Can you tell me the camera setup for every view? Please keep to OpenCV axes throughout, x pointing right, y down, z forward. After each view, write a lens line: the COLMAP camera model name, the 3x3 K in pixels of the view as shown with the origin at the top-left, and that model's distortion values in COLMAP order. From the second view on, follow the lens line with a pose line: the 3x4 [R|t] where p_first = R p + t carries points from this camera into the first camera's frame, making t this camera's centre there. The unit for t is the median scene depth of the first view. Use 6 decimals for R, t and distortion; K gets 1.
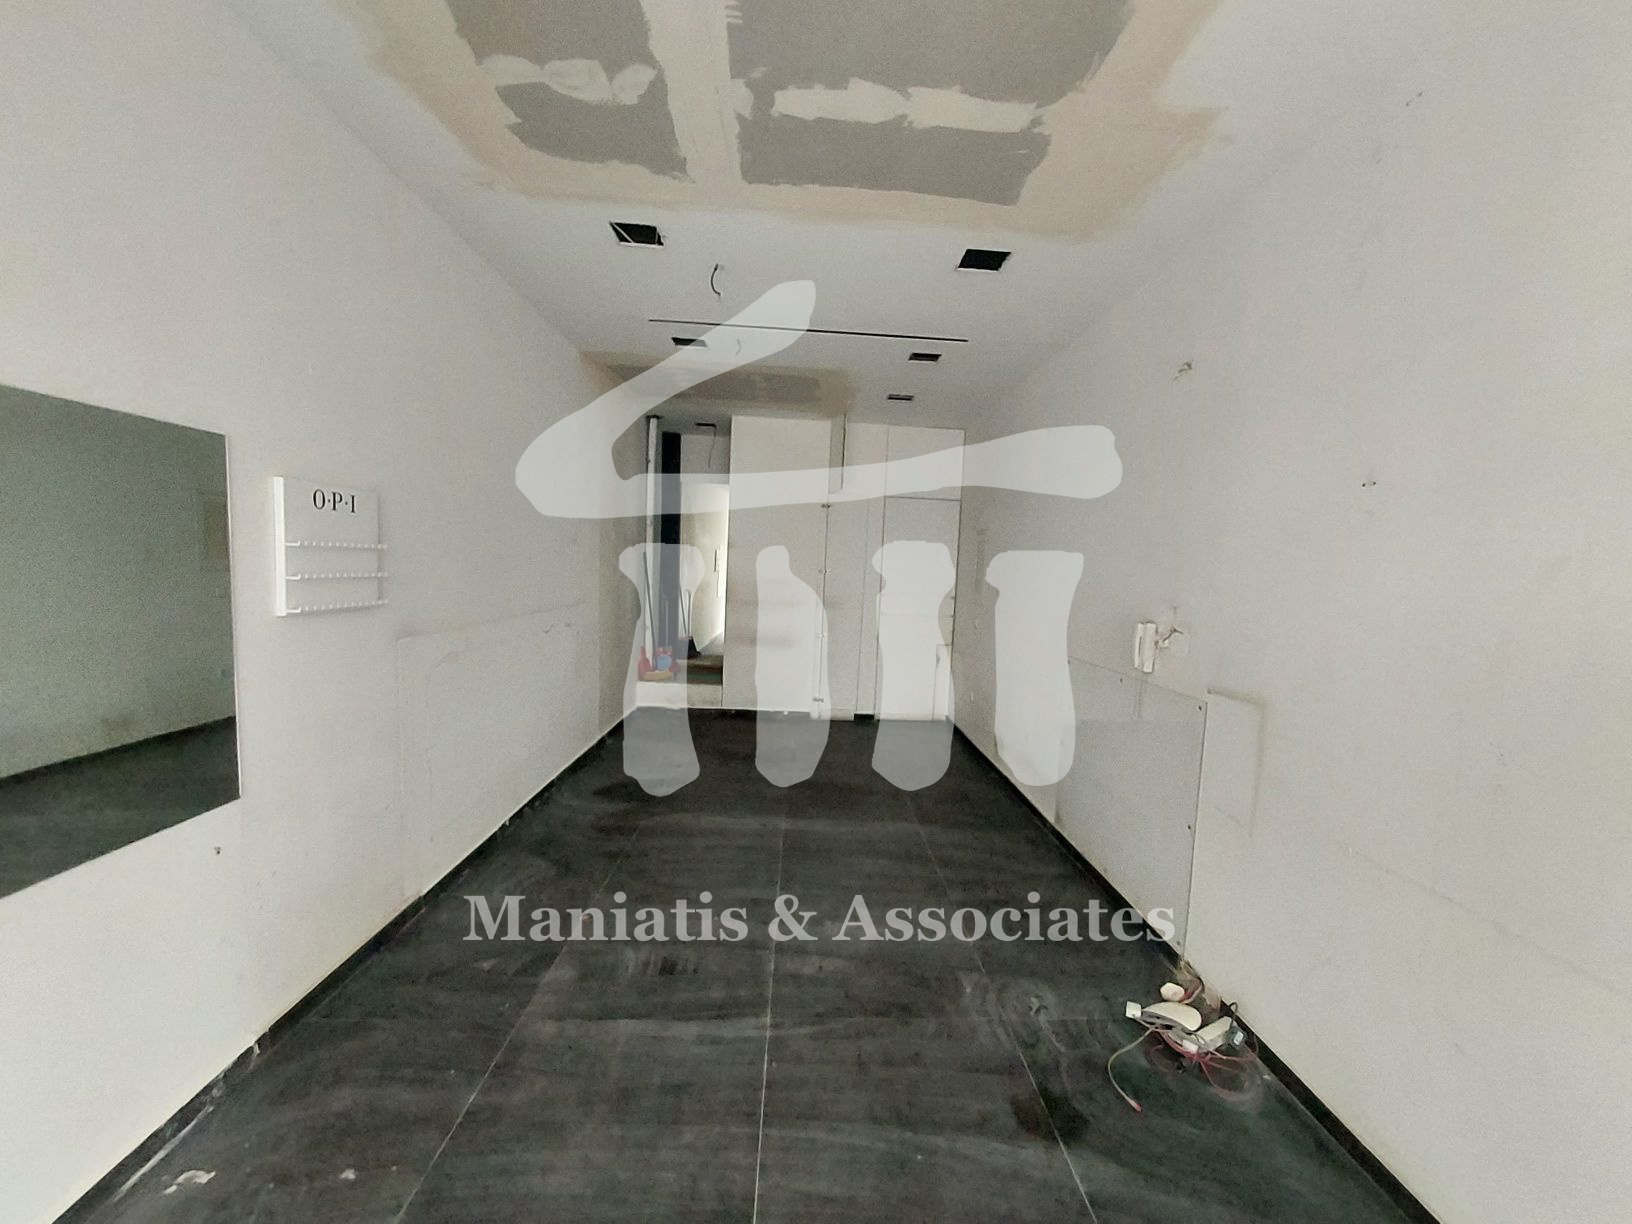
lens RADIAL K [[665.3, 0, 843.9], [0, 665.3, 624.9], [0, 0, 1]] dist [-0.001147, -0.000440]
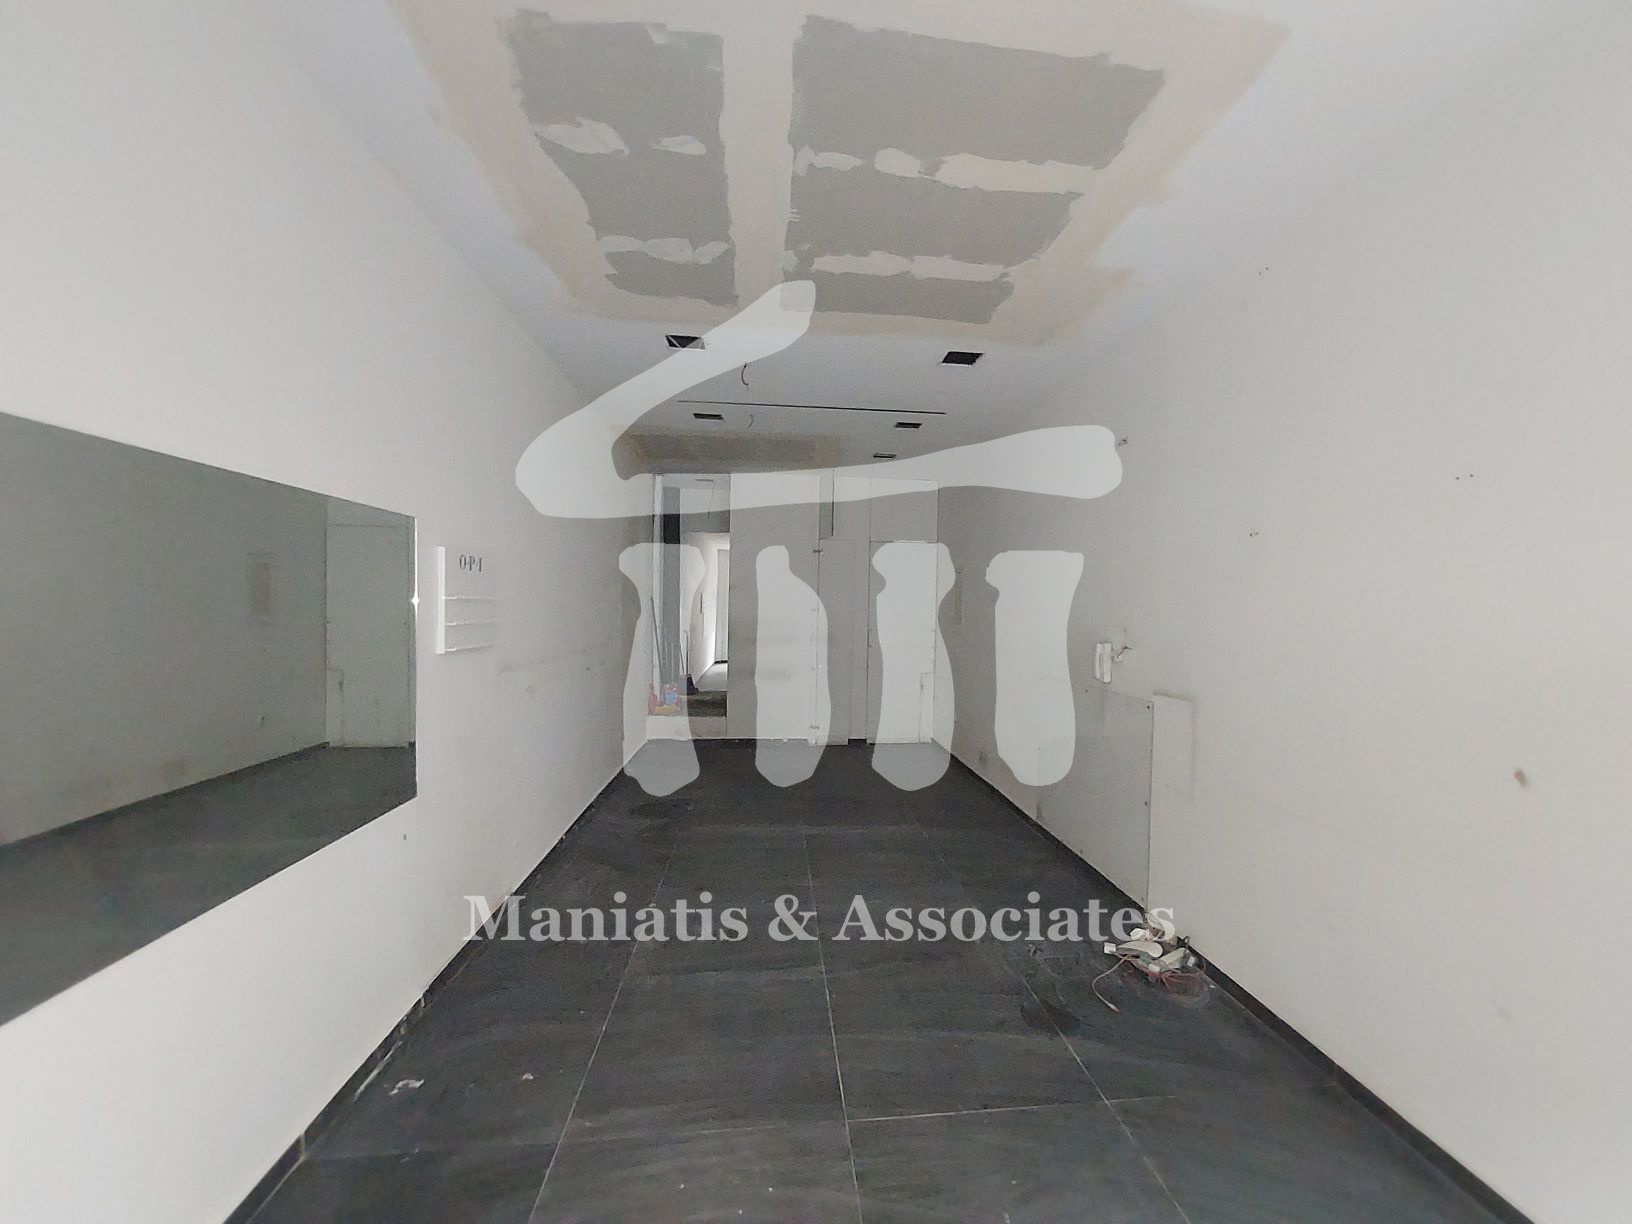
lens RADIAL K [[669.4, 0, 836.4], [0, 669.4, 625.8], [0, 0, 1]] dist [-0.000441, -0.000247]
pose [[0.998581, -0.028175, 0.045185, -0.126602], [0.030697, 0.997952, -0.056117, 0.025251], [-0.043511, 0.057424, 0.997401, -0.287531]]
